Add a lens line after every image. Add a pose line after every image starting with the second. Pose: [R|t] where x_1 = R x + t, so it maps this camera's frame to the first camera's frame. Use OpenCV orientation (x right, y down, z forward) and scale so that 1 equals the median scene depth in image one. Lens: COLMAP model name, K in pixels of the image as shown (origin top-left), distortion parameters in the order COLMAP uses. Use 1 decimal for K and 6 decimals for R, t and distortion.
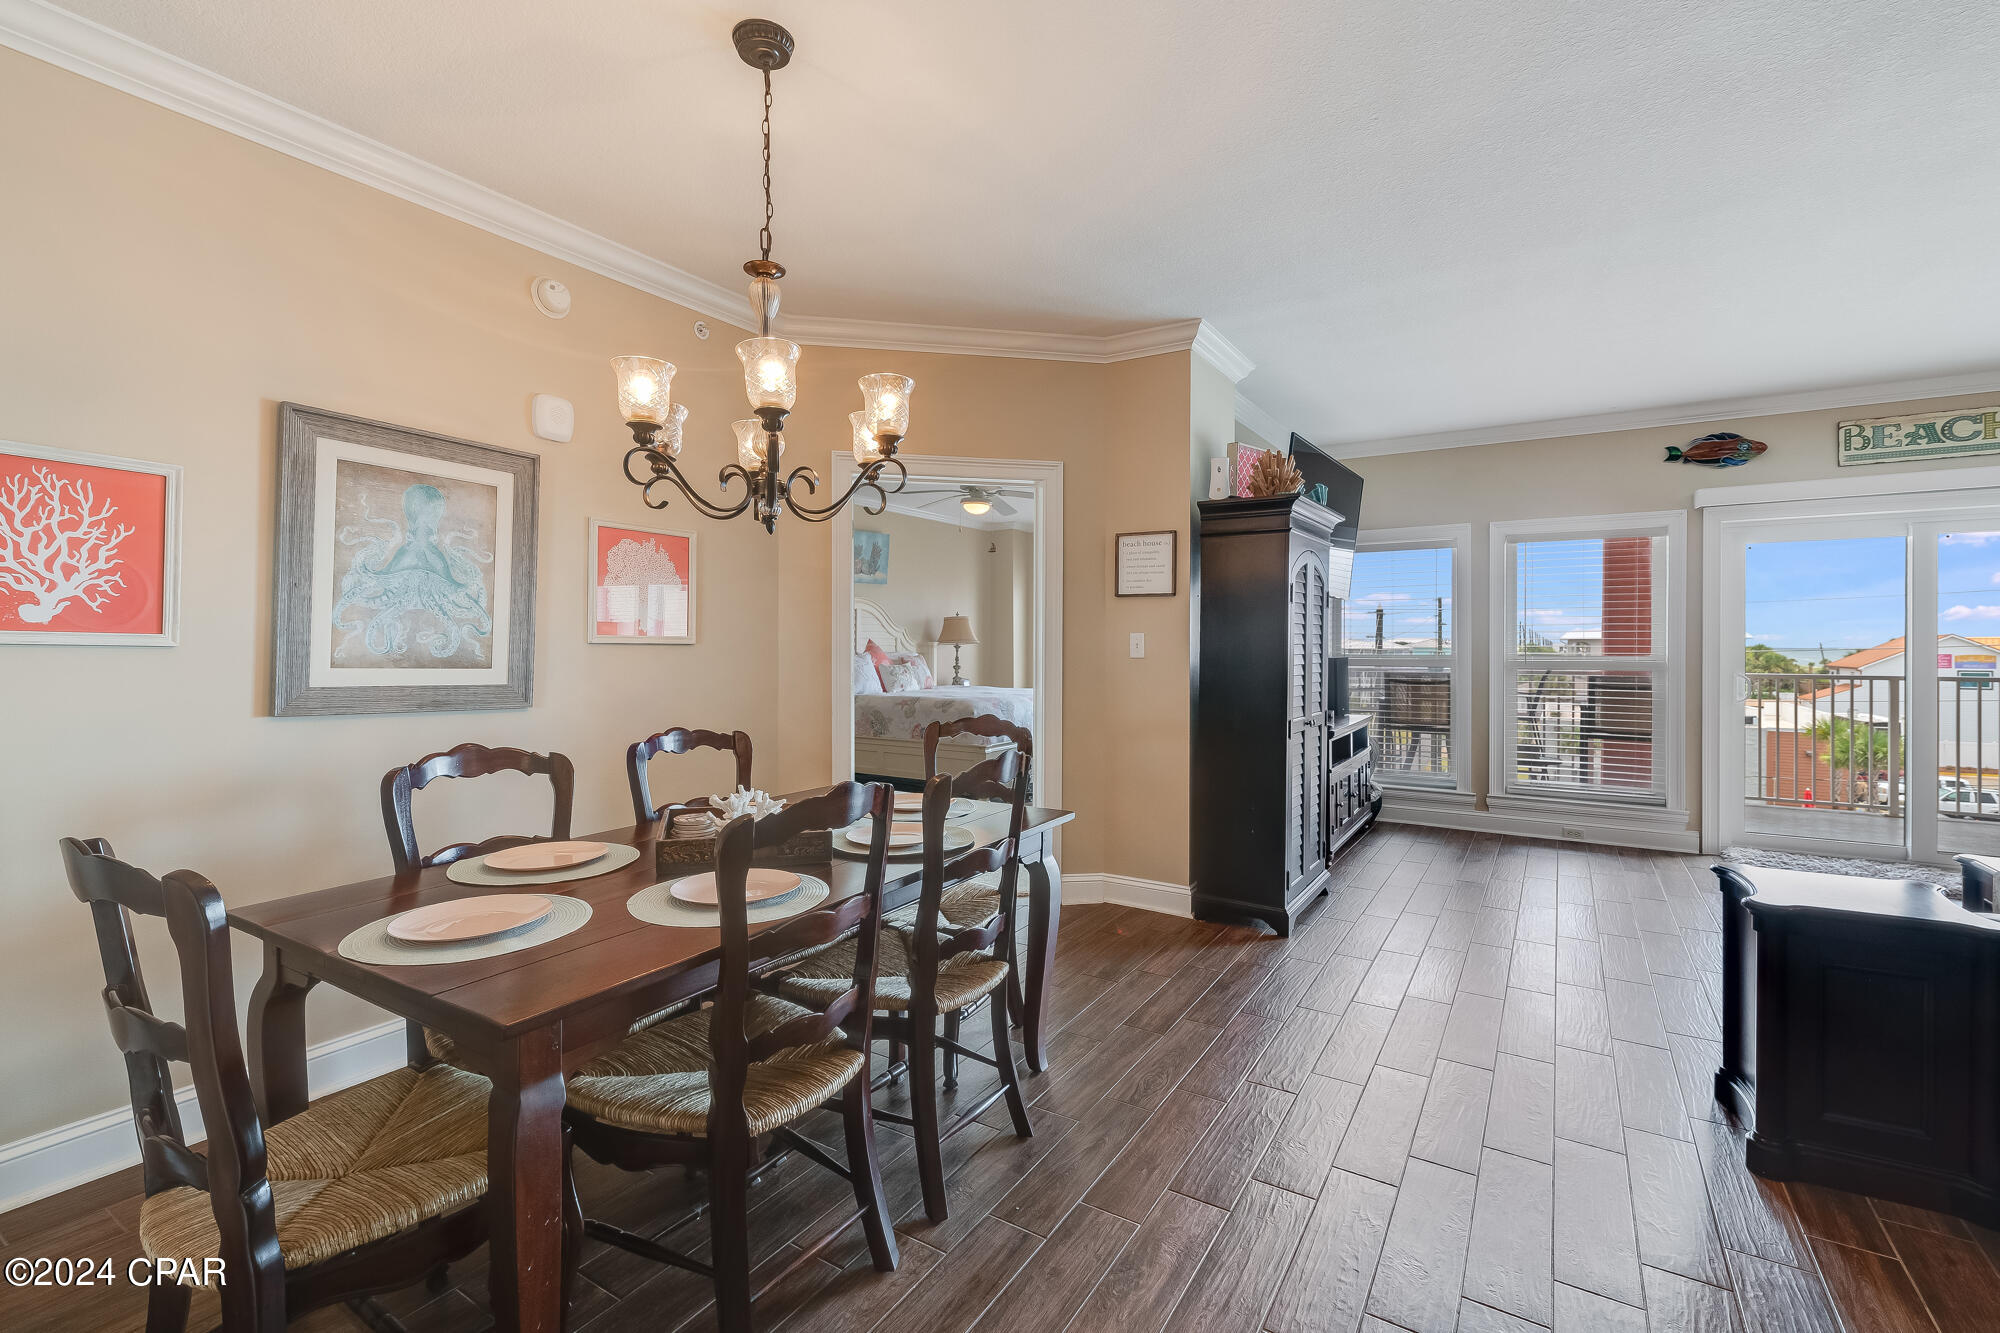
lens RADIAL K [[875.7, 0, 1006.1], [0, 875.7, 648.8], [0, 0, 1]] dist [0.004213, -0.001631]
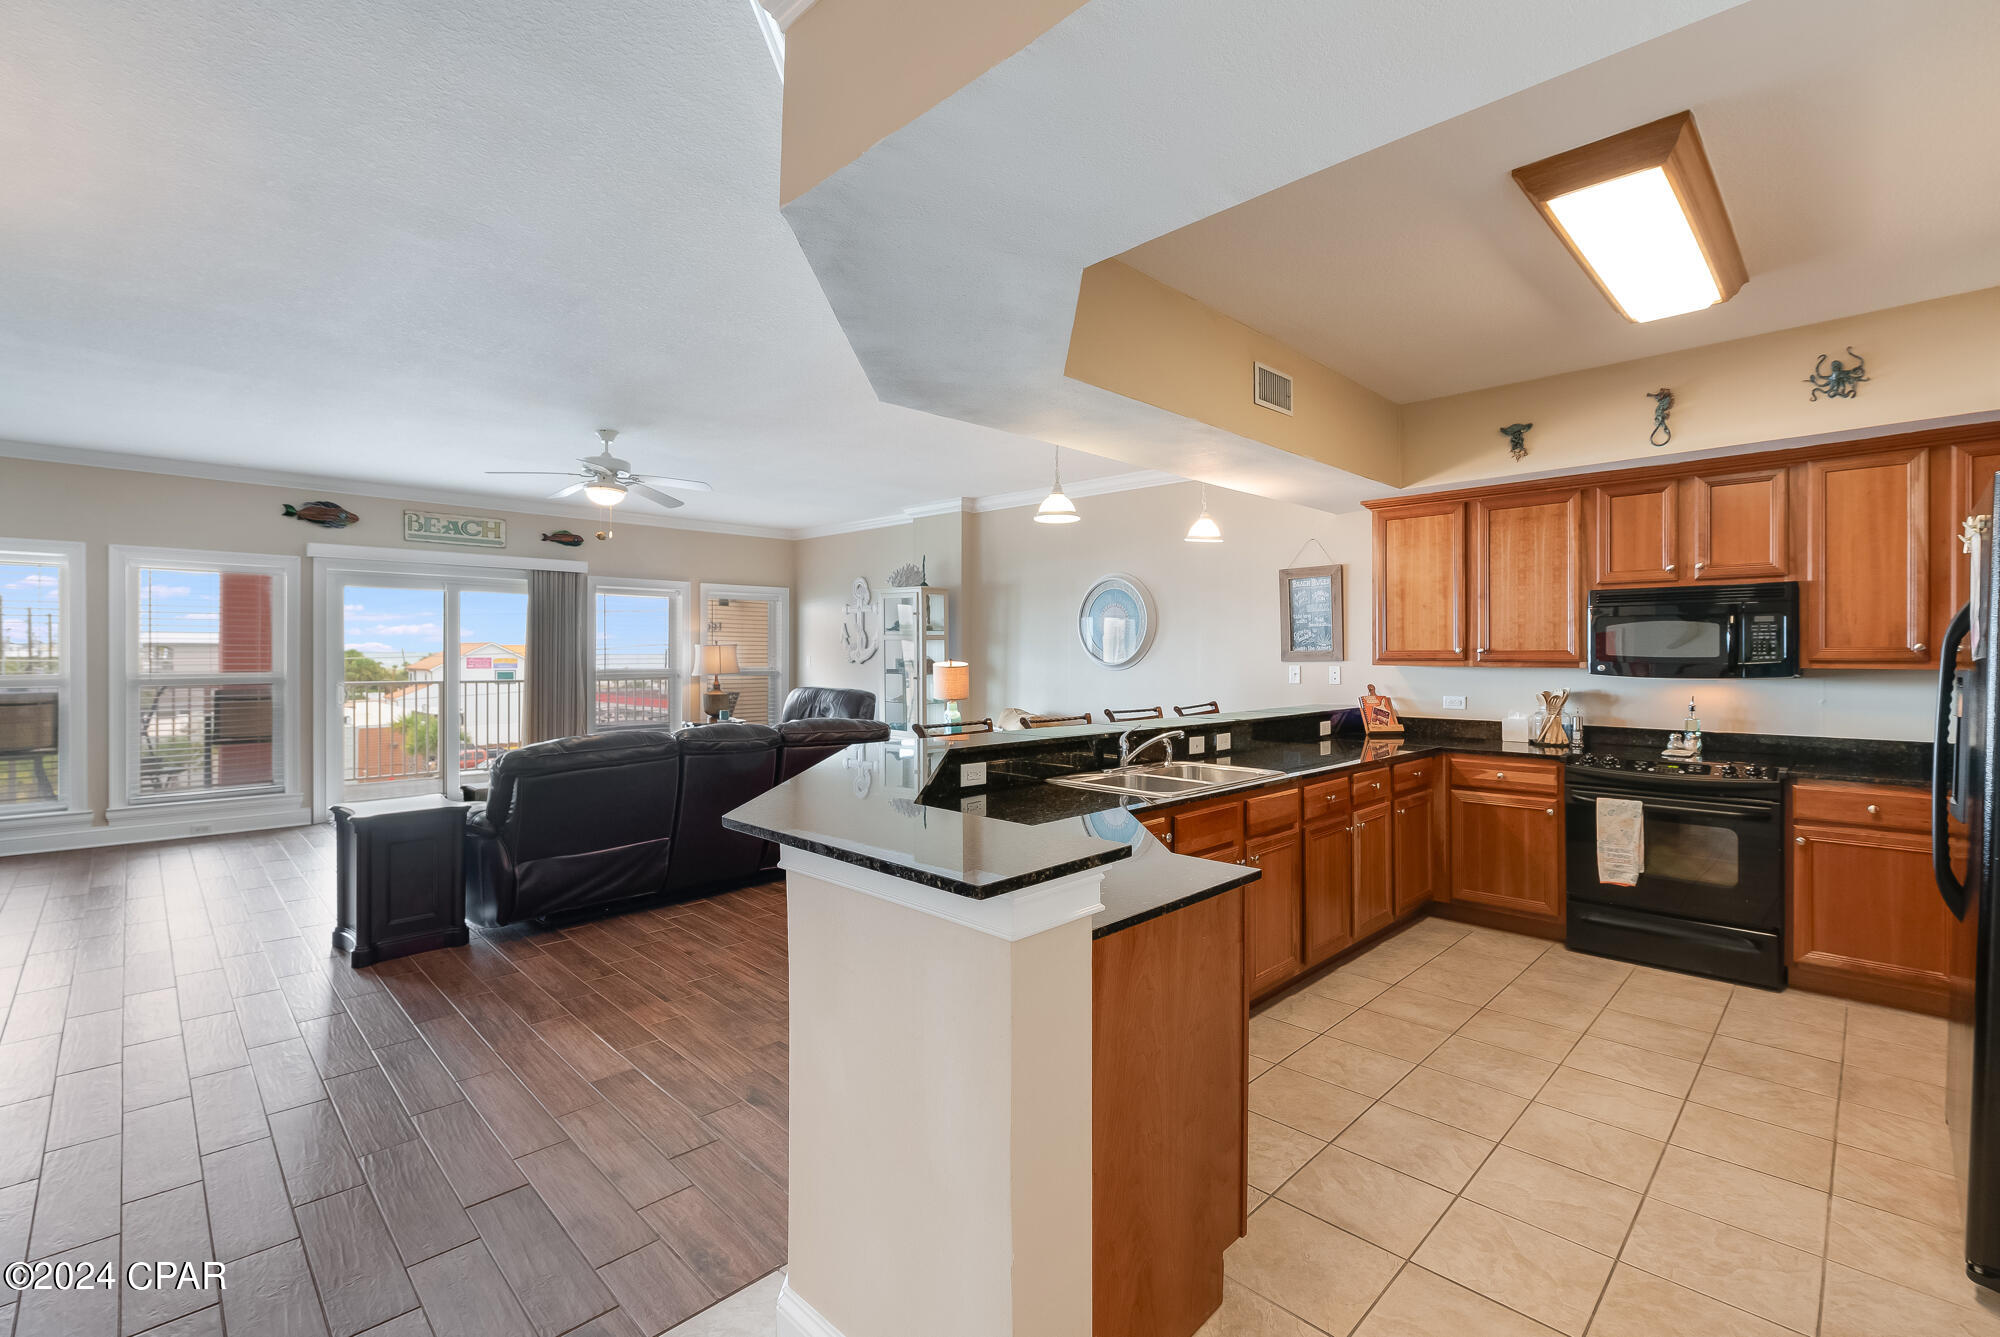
lens RADIAL K [[875.7, 0, 998.4], [0, 875.7, 659.2], [0, 0, 1]] dist [0.004213, -0.001631]
pose [[0.224053, -0.007088, 0.974551, -0.258024], [-0.000613, 0.999972, 0.007414, -0.021419], [-0.974577, -0.002259, 0.224042, -0.294374]]
